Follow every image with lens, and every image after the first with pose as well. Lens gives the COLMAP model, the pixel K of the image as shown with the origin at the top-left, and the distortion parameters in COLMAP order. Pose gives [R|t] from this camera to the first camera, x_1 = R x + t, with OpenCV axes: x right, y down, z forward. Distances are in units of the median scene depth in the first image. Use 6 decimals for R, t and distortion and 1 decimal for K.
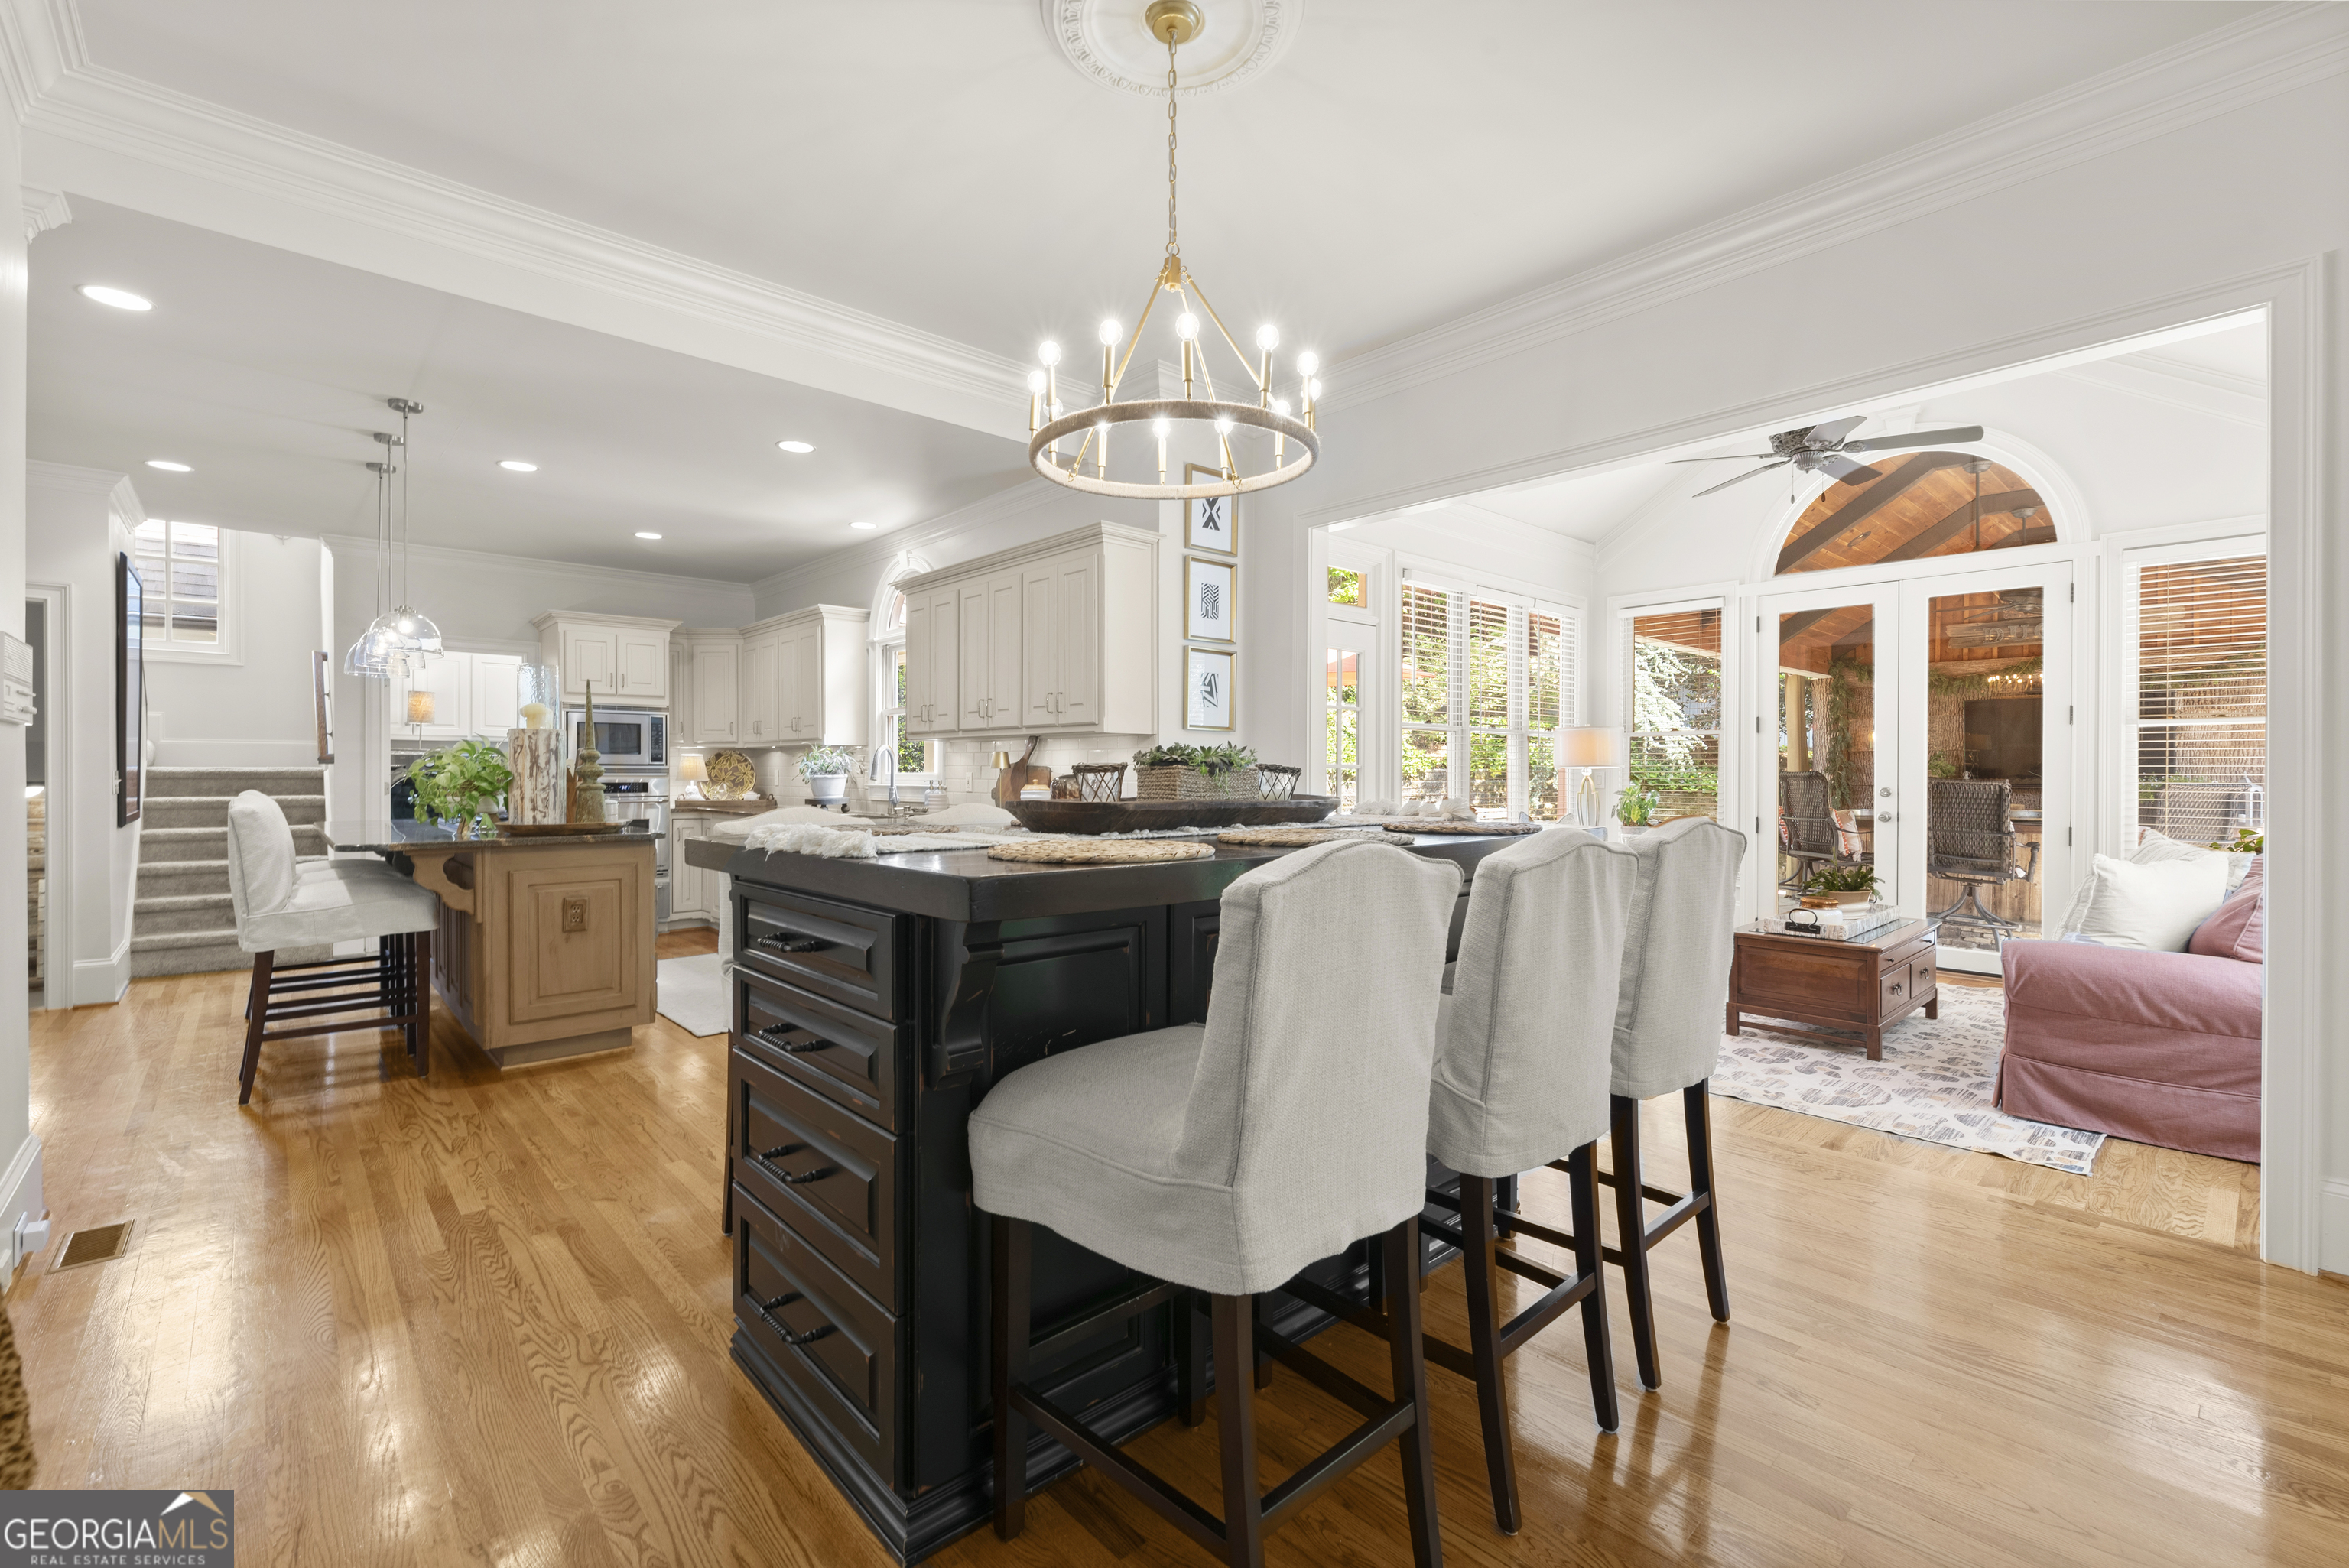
lens RADIAL K [[1009.8, 0, 1168.6], [0, 1009.8, 774.2], [0, 0, 1]] dist [-0.000792, -0.000163]
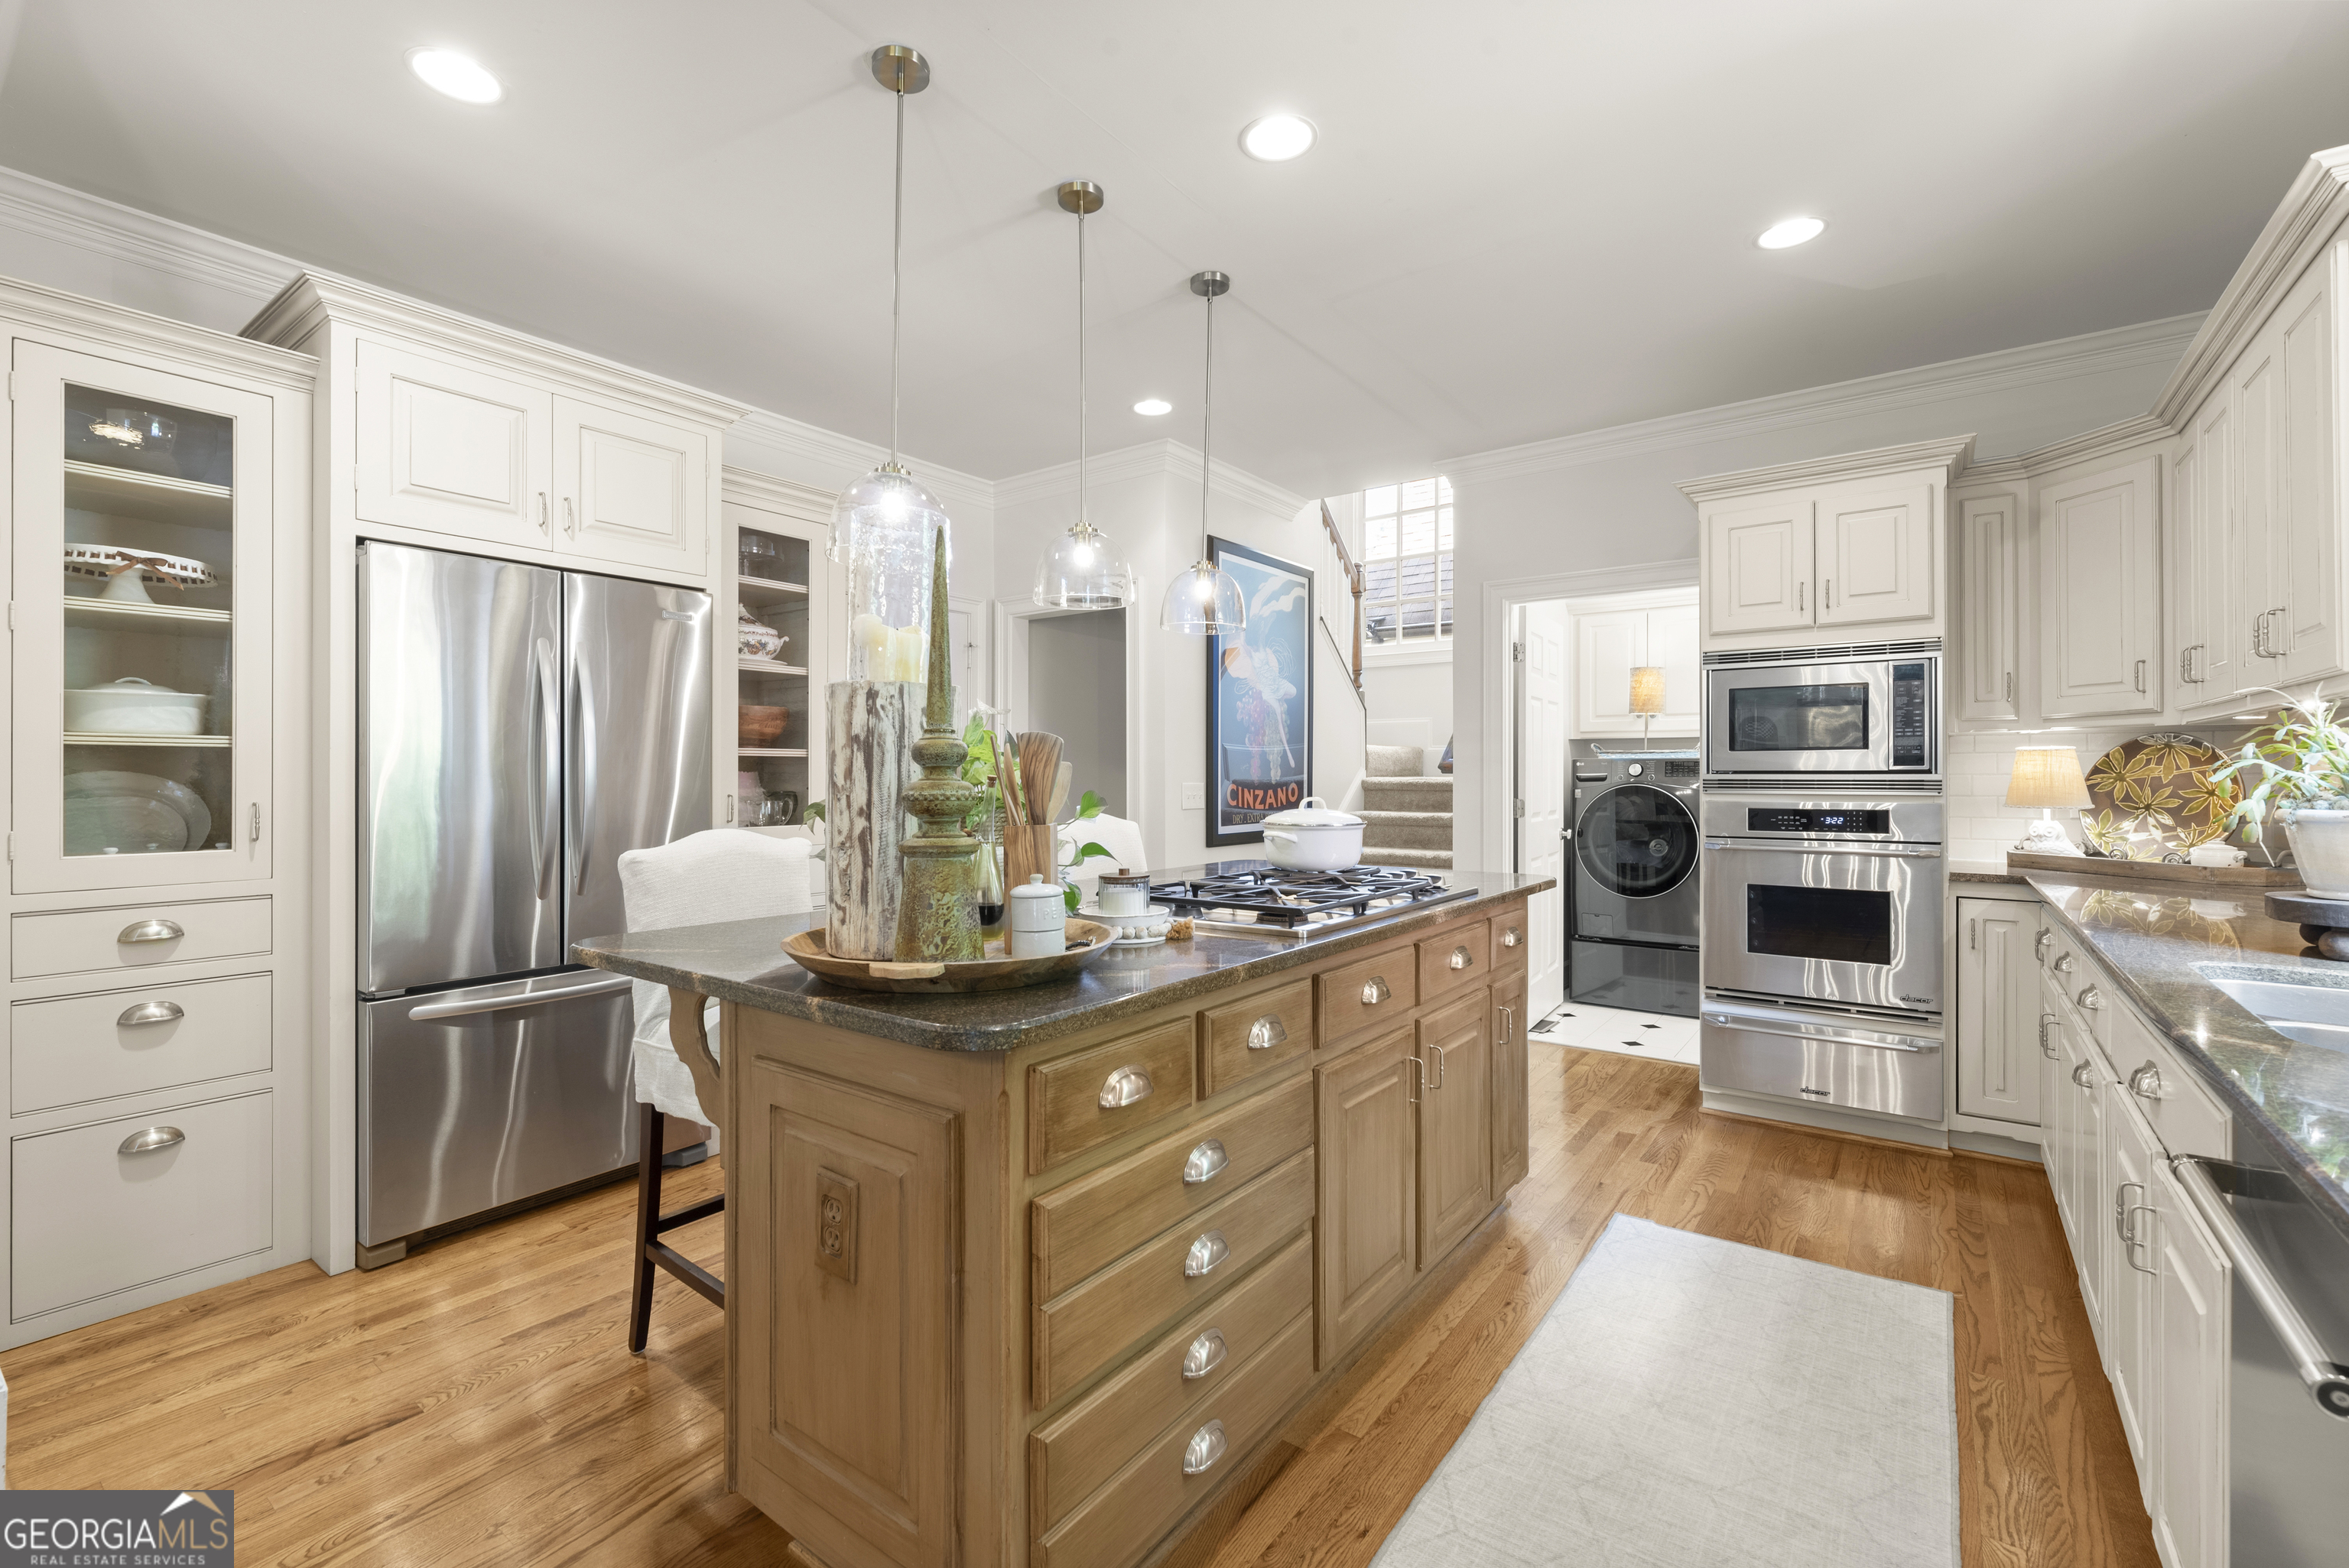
lens RADIAL K [[1017.7, 0, 1165.8], [0, 1017.7, 786.6], [0, 0, 1]] dist [0.003236, -0.000506]
pose [[0.200178, 0.010327, -0.979705, -0.145301], [-0.002935, 0.999946, 0.009941, -0.006887], [0.979755, 0.000886, 0.200197, 0.652054]]
